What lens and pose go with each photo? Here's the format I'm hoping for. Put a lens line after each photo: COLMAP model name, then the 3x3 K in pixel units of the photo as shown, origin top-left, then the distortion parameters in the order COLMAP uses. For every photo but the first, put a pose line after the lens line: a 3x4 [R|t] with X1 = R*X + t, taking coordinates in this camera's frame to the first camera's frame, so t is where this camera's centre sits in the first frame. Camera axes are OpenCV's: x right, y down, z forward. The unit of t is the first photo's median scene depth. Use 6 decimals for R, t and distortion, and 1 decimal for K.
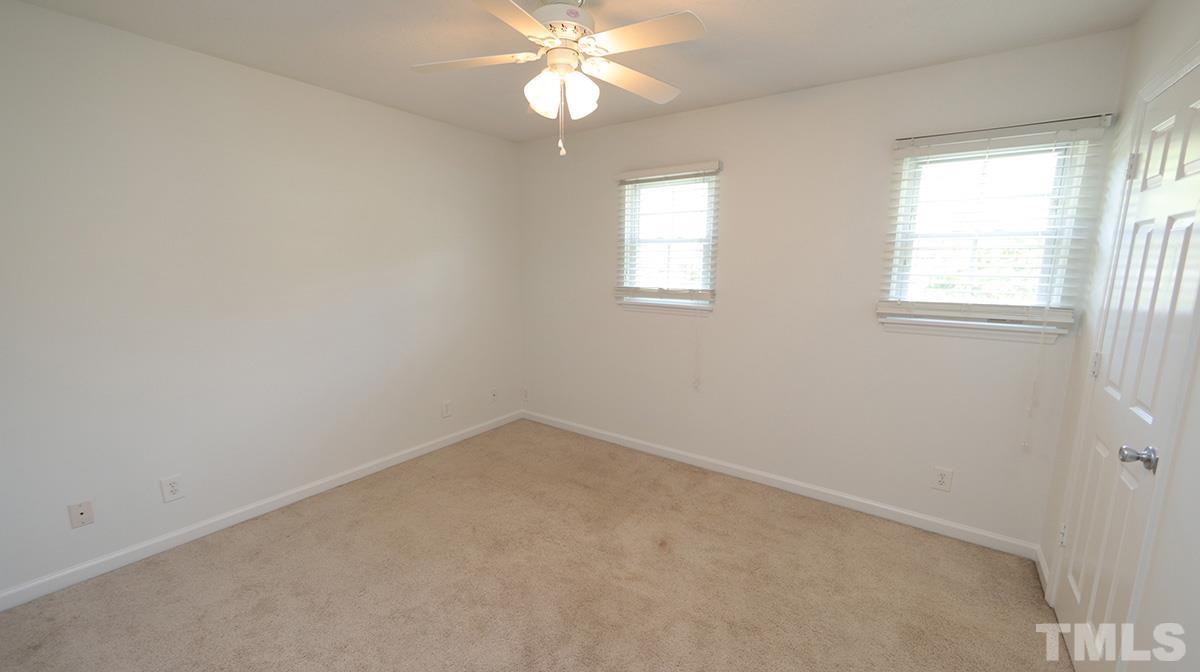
lens RADIAL K [[469.5, 0, 587.7], [0, 469.5, 328.7], [0, 0, 1]] dist [0.005630, -0.000037]
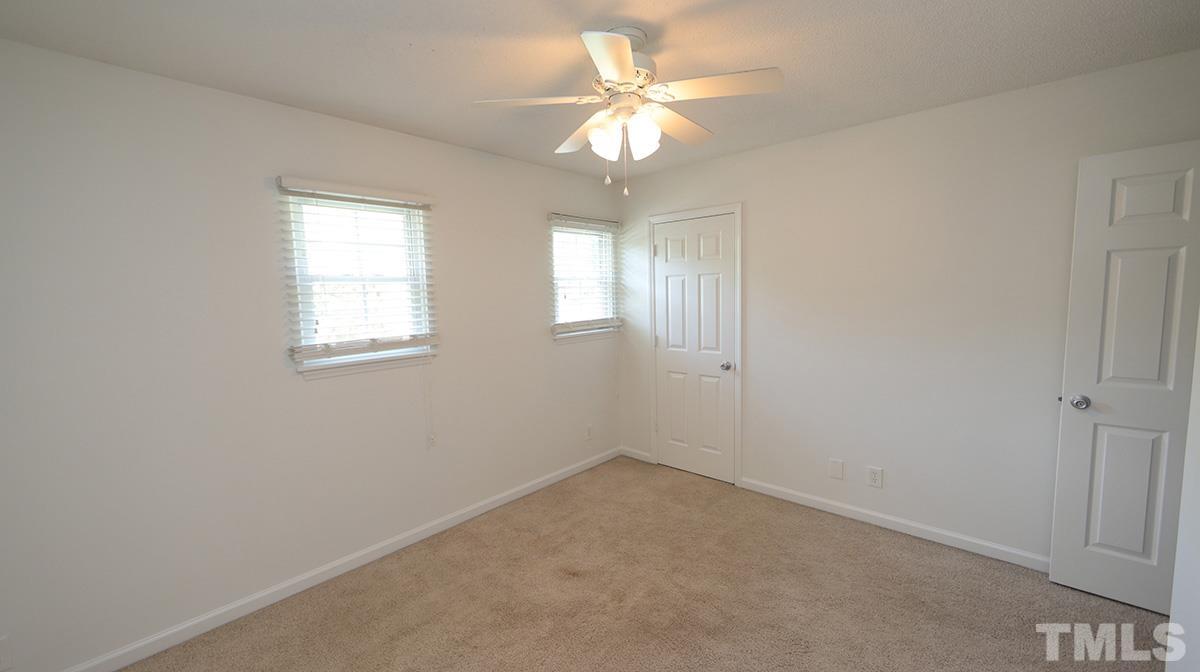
lens RADIAL K [[469.5, 0, 604.4], [0, 469.5, 339.4], [0, 0, 1]] dist [0.005630, -0.000037]
pose [[0.108153, -0.104873, 0.988587, -0.607363], [0.183057, 0.979517, 0.083884, -0.085657], [-0.977135, 0.171896, 0.125135, 0.558283]]
